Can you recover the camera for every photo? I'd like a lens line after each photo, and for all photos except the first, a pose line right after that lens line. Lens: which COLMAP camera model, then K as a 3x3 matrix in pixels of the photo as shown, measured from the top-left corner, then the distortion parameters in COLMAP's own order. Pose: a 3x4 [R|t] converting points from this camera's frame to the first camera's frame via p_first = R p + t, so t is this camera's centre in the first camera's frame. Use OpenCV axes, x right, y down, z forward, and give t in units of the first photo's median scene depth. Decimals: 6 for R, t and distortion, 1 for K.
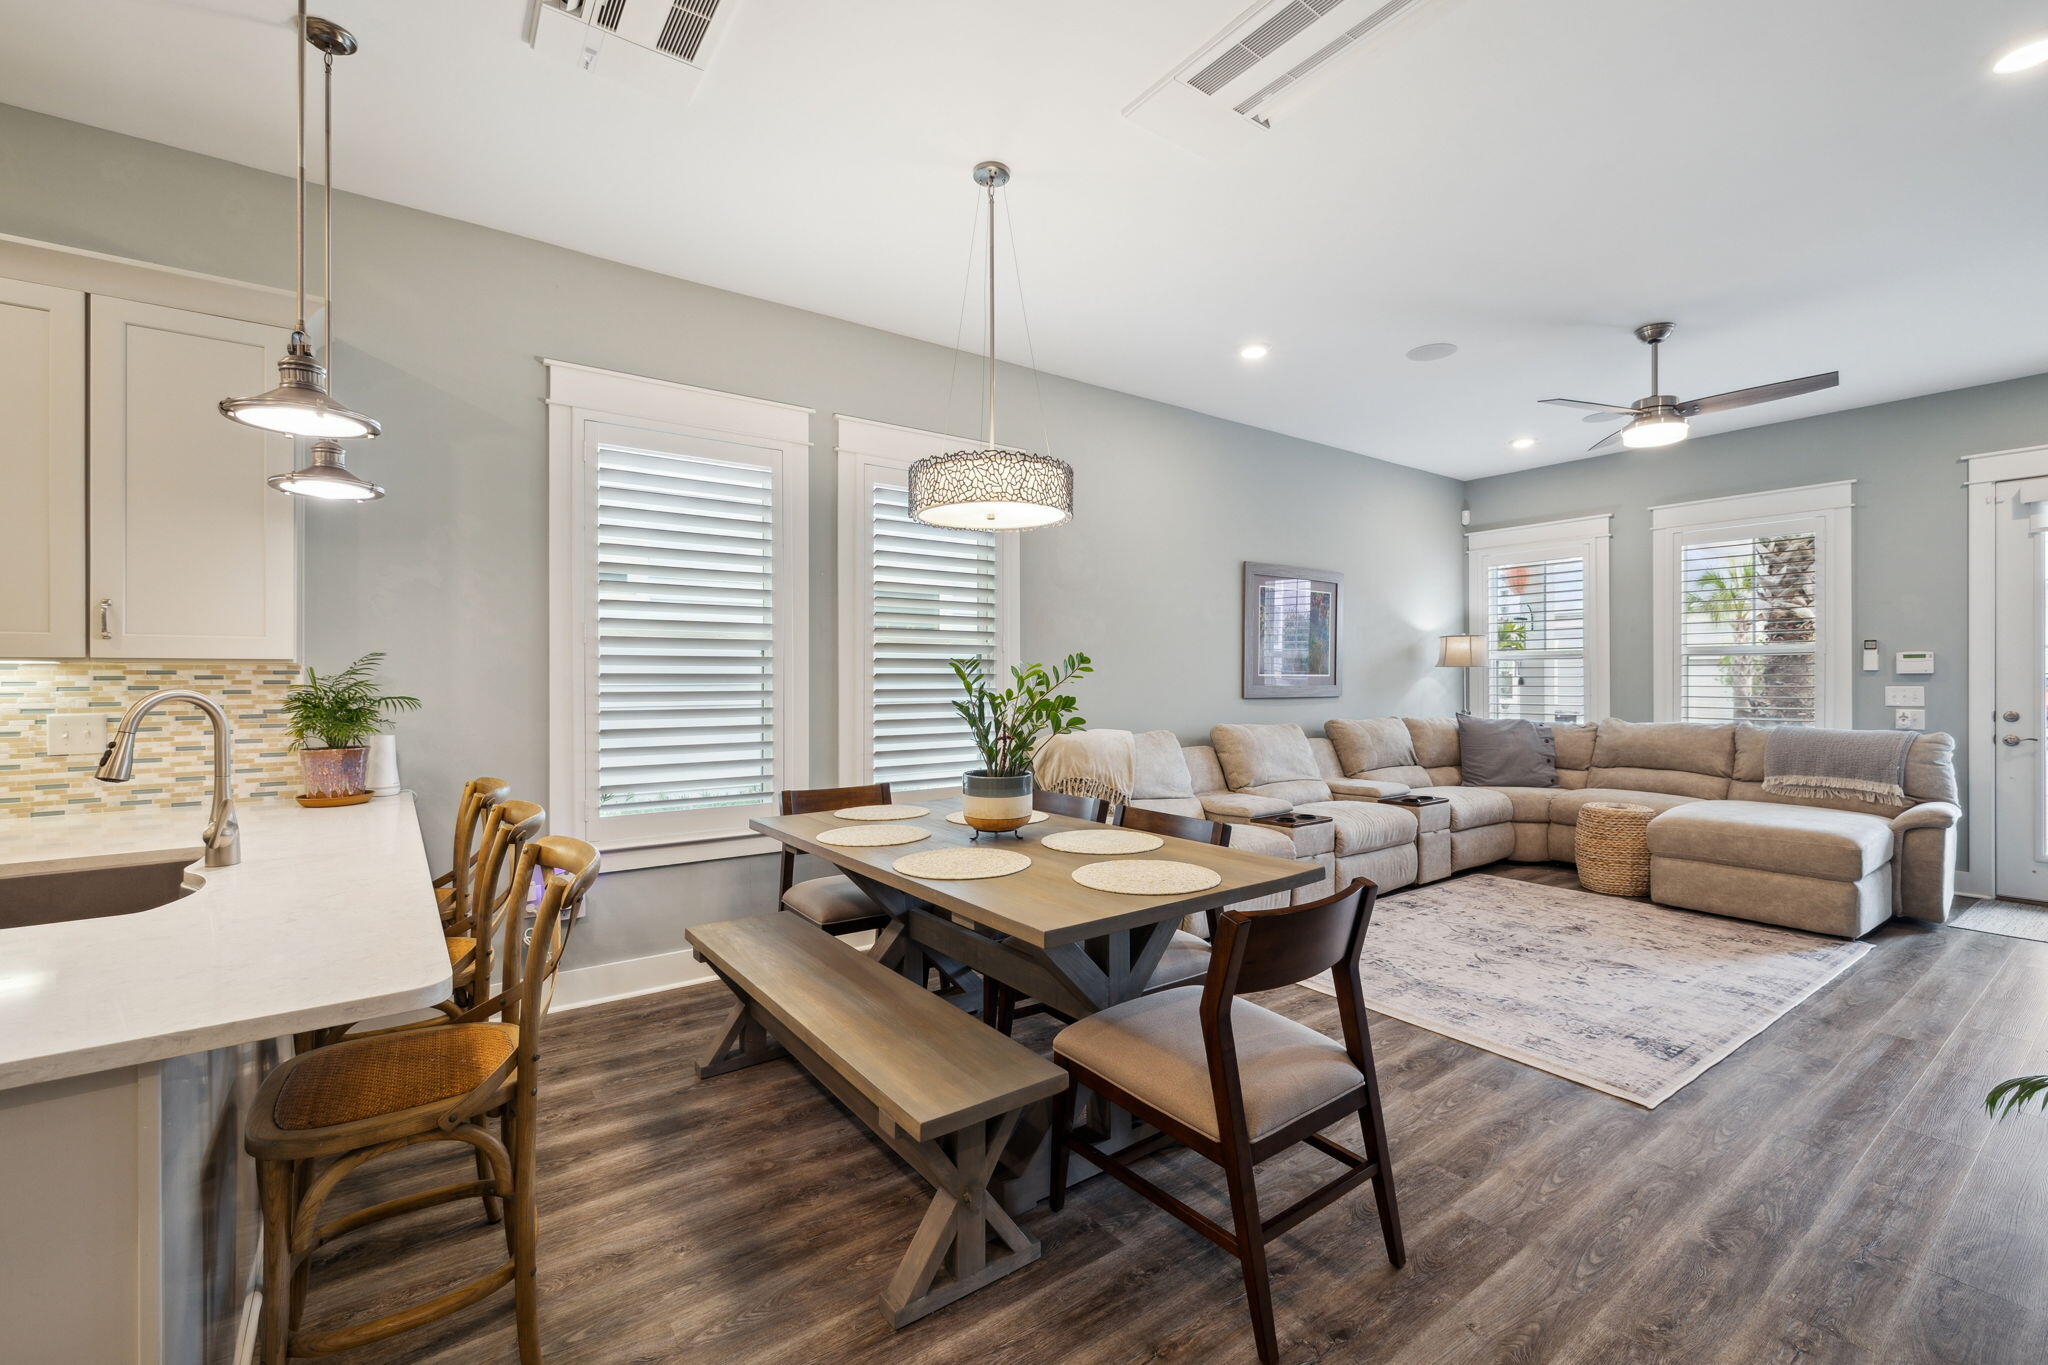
lens RADIAL K [[861.0, 0, 1015.3], [0, 861.0, 674.1], [0, 0, 1]] dist [0.001632, 0.000708]
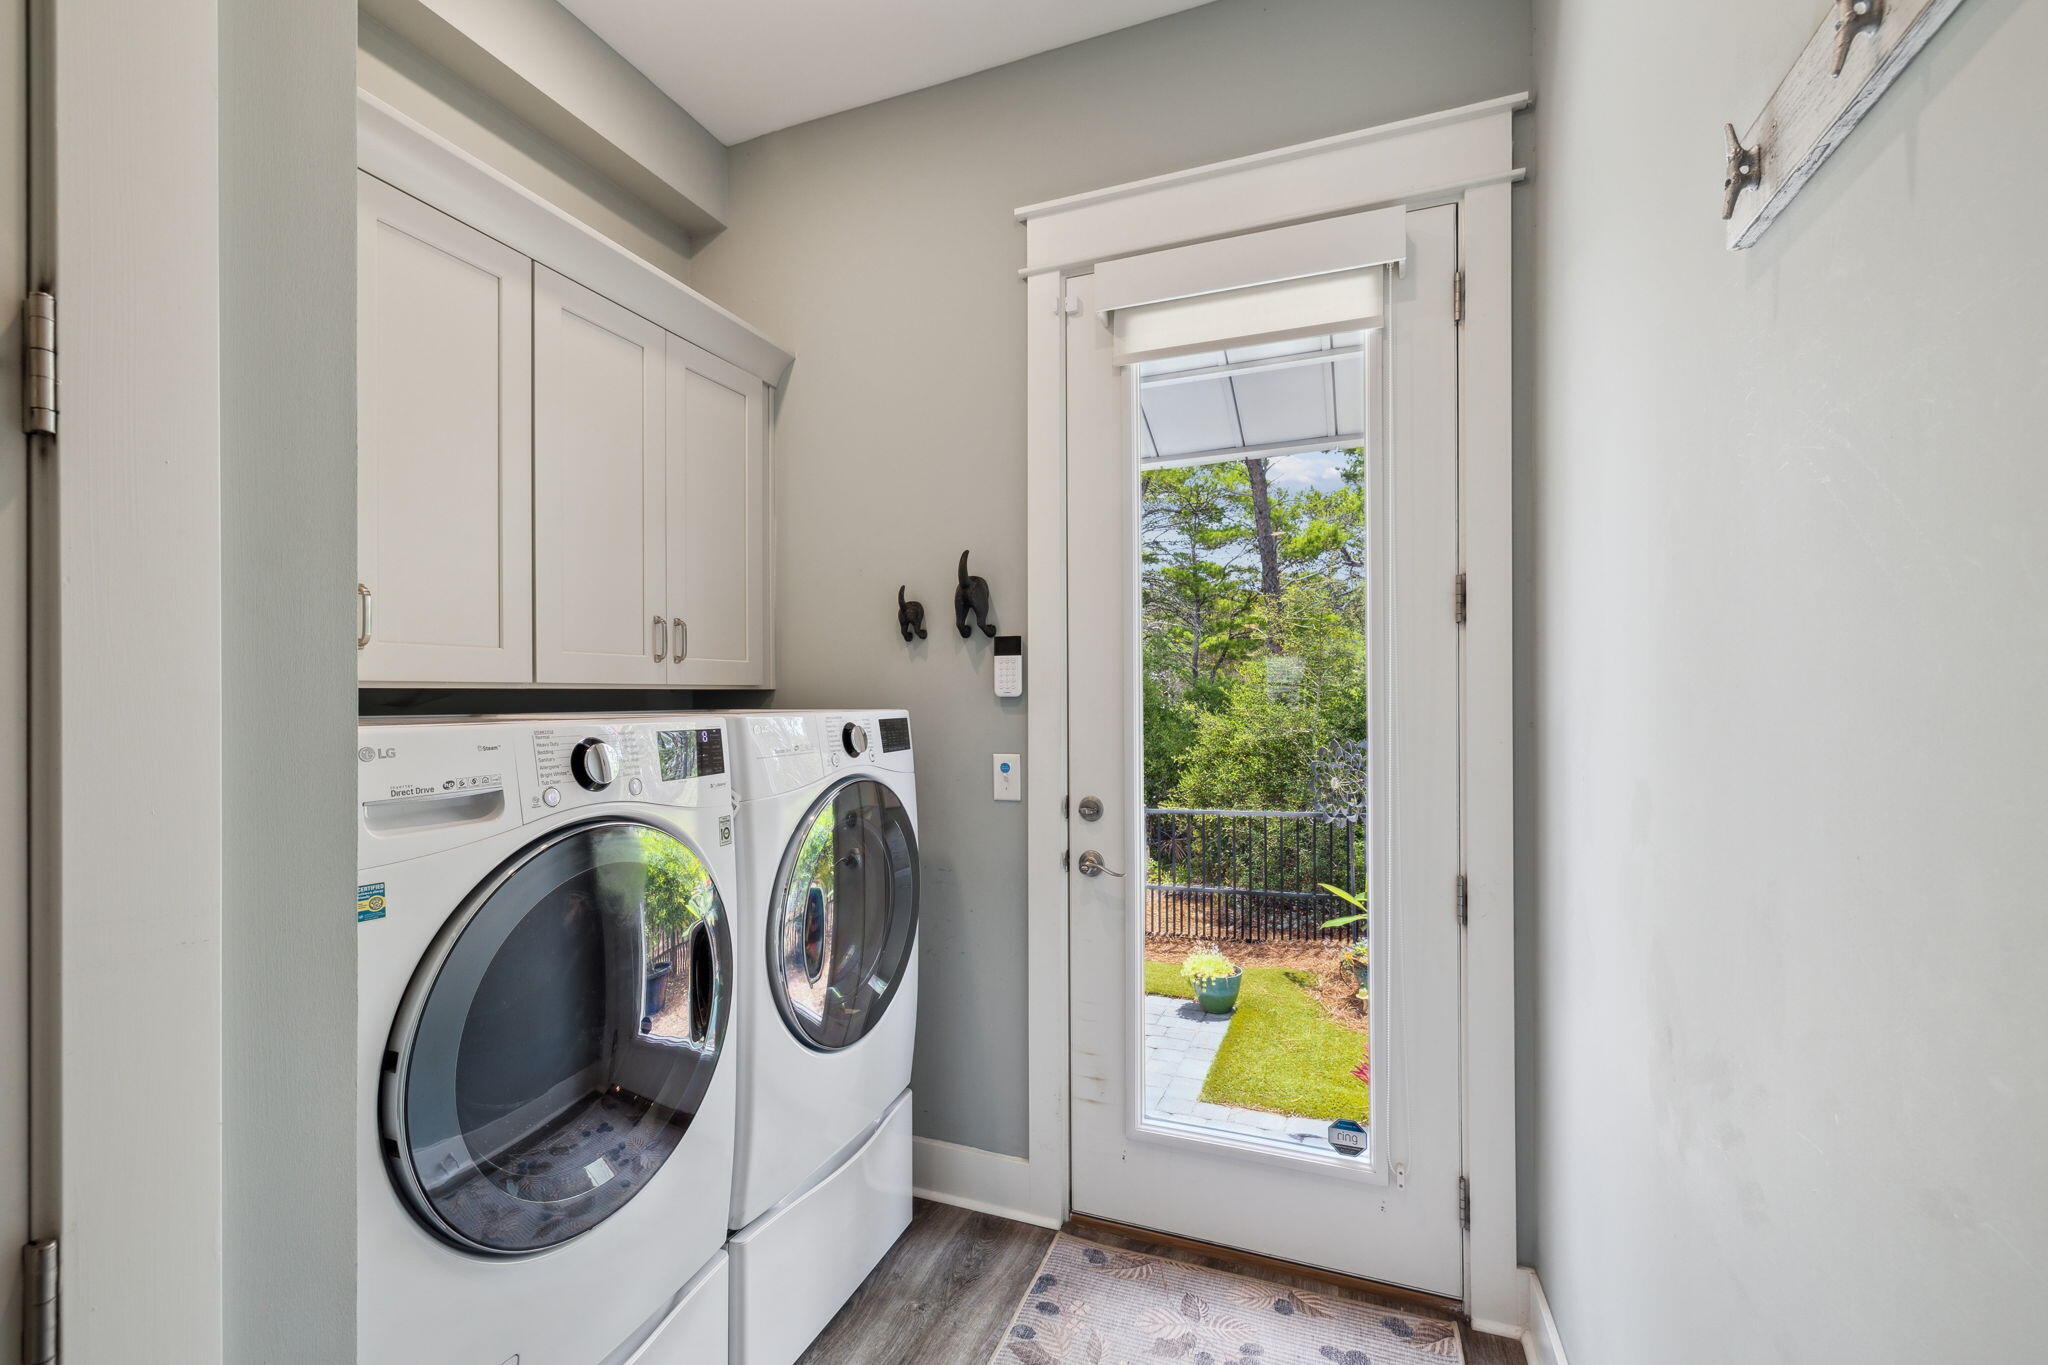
lens RADIAL K [[861.0, 0, 1033.9], [0, 861.0, 689.2], [0, 0, 1]] dist [0.001632, 0.000708]
pose [[0.834081, 0.003933, 0.551628, 0.901121], [0.001618, 0.999953, -0.009577, -0.006320], [-0.551639, 0.008880, 0.834035, 0.661423]]
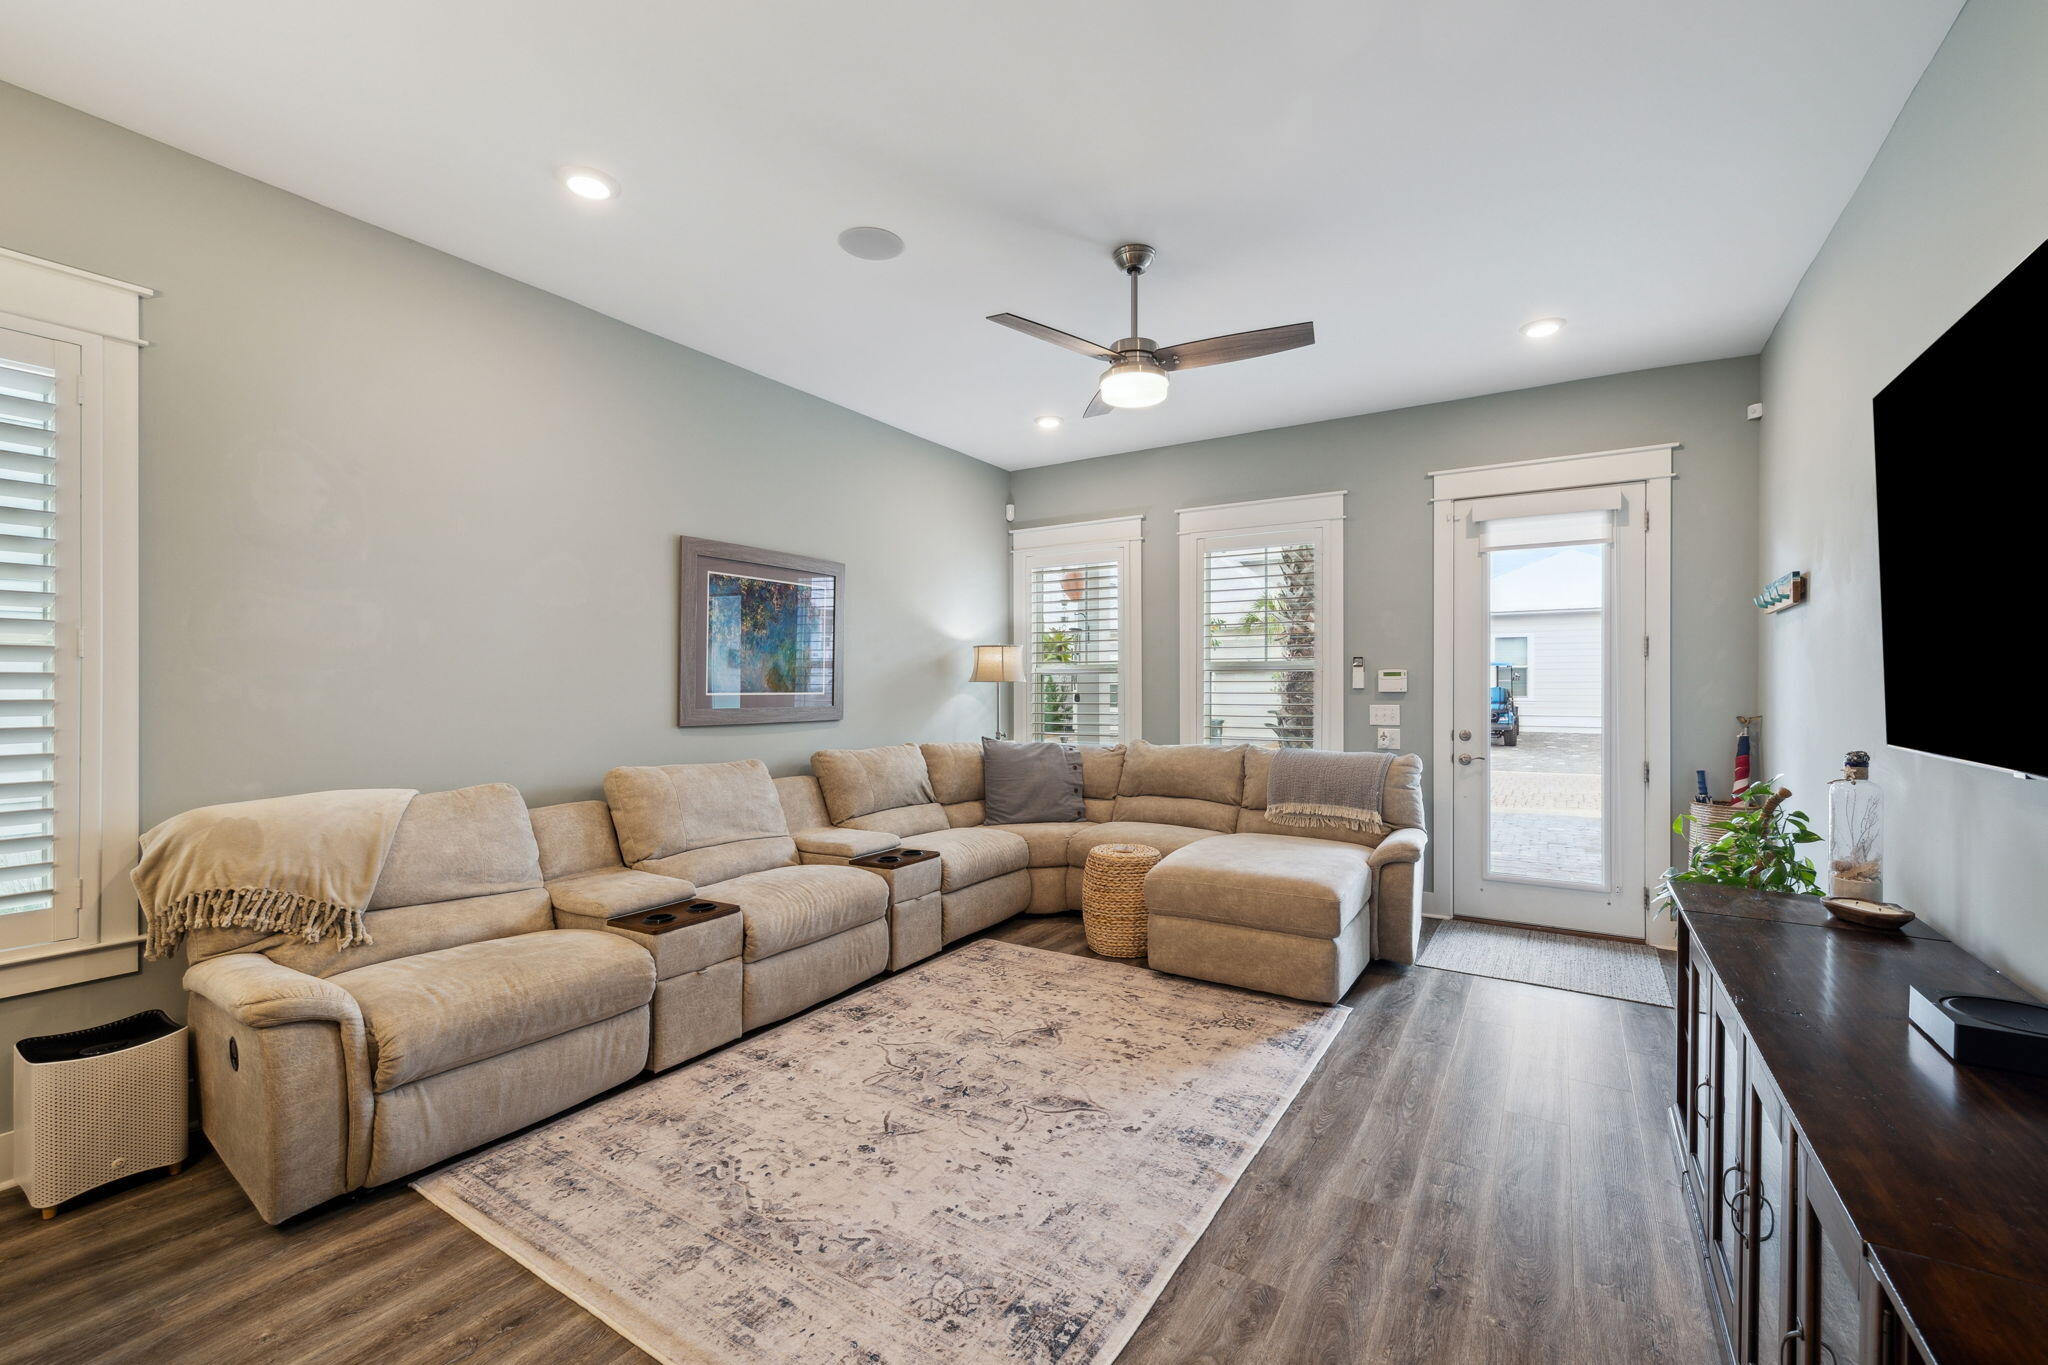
lens RADIAL K [[861.0, 0, 1014.3], [0, 861.0, 684.2], [0, 0, 1]] dist [0.001632, 0.000708]
pose [[0.928188, 0.001192, 0.372109, 0.303405], [-0.001588, 0.999998, 0.000758, -0.009898], [-0.372107, -0.001295, 0.928189, 0.273765]]
